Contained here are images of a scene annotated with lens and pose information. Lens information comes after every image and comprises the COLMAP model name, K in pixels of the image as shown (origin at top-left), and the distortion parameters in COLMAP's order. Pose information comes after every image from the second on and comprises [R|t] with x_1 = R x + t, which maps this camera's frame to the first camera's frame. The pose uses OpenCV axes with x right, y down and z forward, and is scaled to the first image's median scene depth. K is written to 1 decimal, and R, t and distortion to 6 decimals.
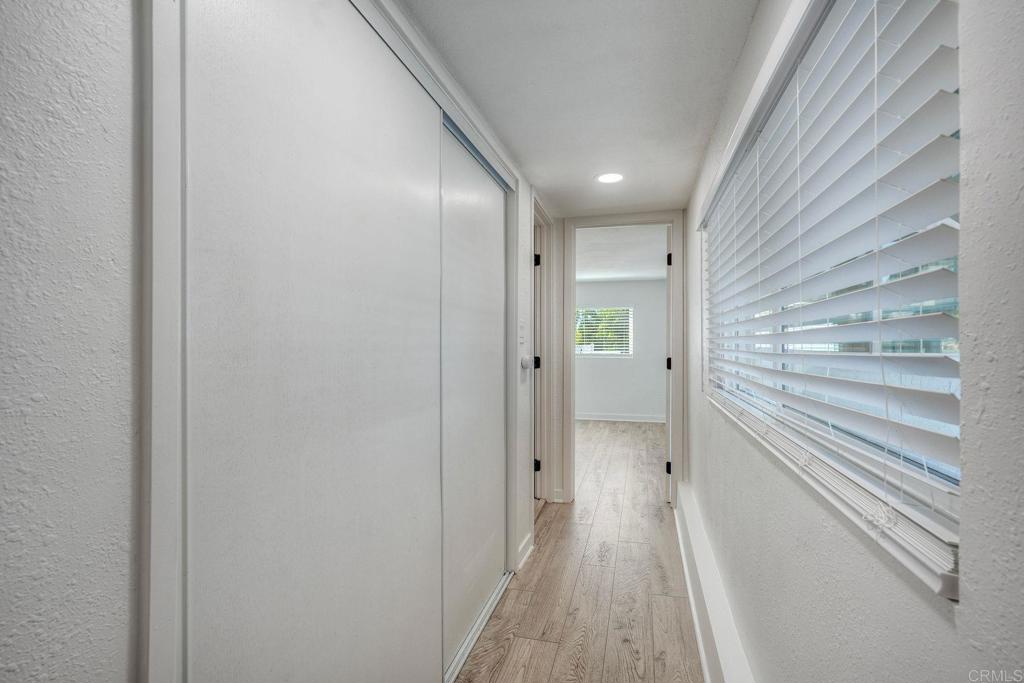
lens RADIAL K [[460.3, 0, 511.2], [0, 460.3, 343.3], [0, 0, 1]] dist [-0.008719, 0.004702]
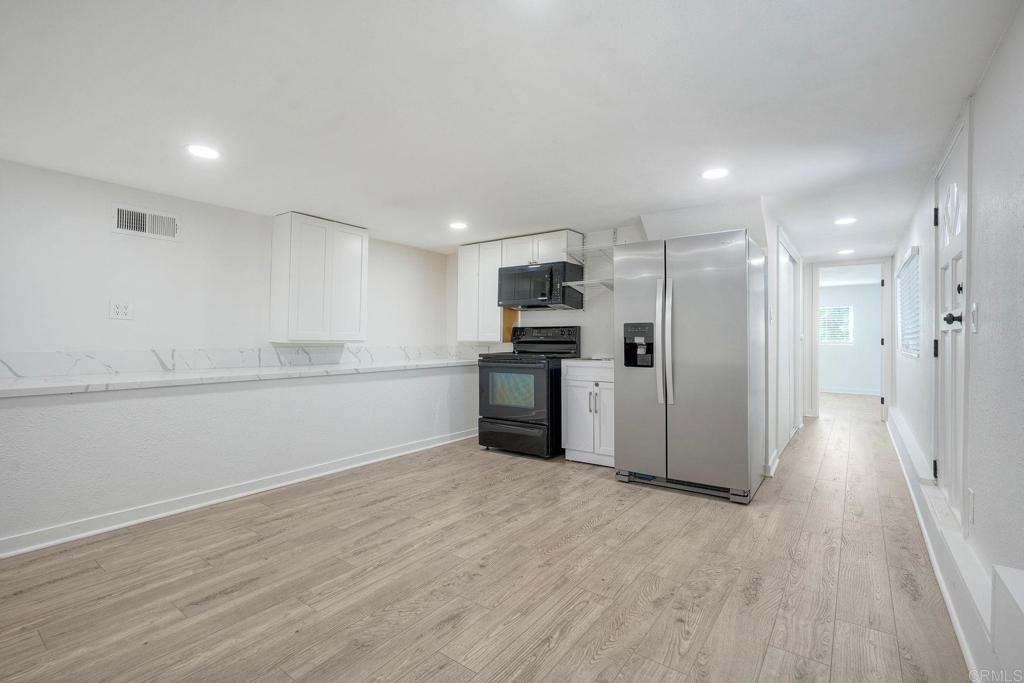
lens RADIAL K [[460.3, 0, 501.7], [0, 460.3, 337.5], [0, 0, 1]] dist [-0.008719, 0.004702]
pose [[0.928375, -0.000379, -0.371646, -0.362851], [-0.000047, 0.999999, -0.001138, 0.029362], [0.371646, 0.001074, 0.928374, -1.186299]]
